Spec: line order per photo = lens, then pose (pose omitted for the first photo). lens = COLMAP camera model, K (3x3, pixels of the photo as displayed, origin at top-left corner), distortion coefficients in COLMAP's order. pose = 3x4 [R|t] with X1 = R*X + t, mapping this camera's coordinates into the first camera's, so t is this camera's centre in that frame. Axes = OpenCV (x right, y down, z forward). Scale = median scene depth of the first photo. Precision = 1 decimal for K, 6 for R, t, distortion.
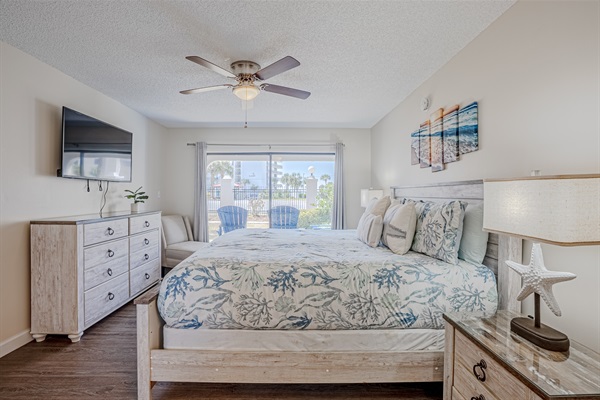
lens RADIAL K [[281.7, 0, 300.7], [0, 281.7, 196.3], [0, 0, 1]] dist [-0.077746, 0.032266]
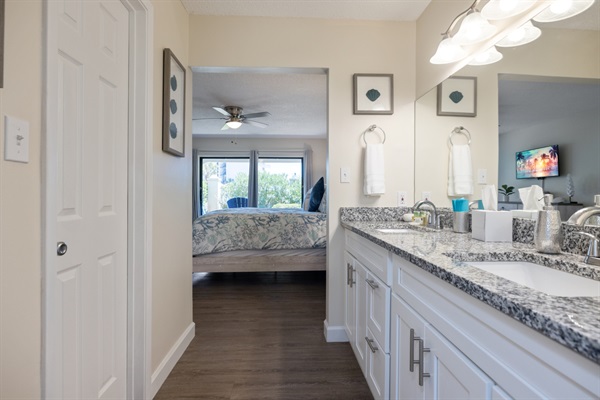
lens RADIAL K [[281.7, 0, 300.7], [0, 281.7, 196.3], [0, 0, 1]] dist [-0.077746, 0.032266]
pose [[0.998610, -0.000310, 0.052697, 0.103488], [0.000451, 0.999996, -0.002667, 0.061425], [-0.052696, 0.002687, 0.998607, -0.624642]]
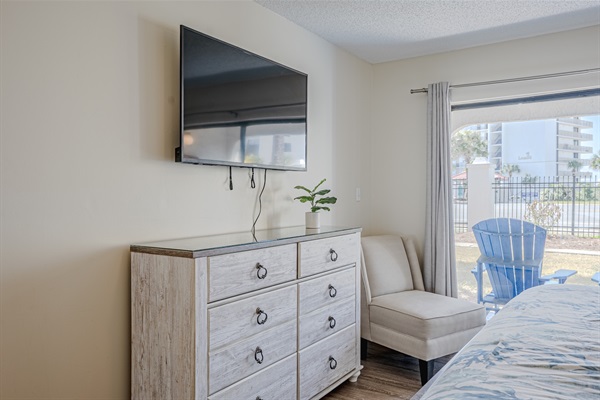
lens RADIAL K [[486.1, 0, 308.4], [0, 486.1, 198.5], [0, 0, 1]] dist [0.009488, 0.003418]
pose [[0.831653, 0.000842, -0.555295, -0.132111], [0.001833, 0.999989, 0.004261, -0.003740], [0.555293, -0.004562, 0.831643, 0.295861]]
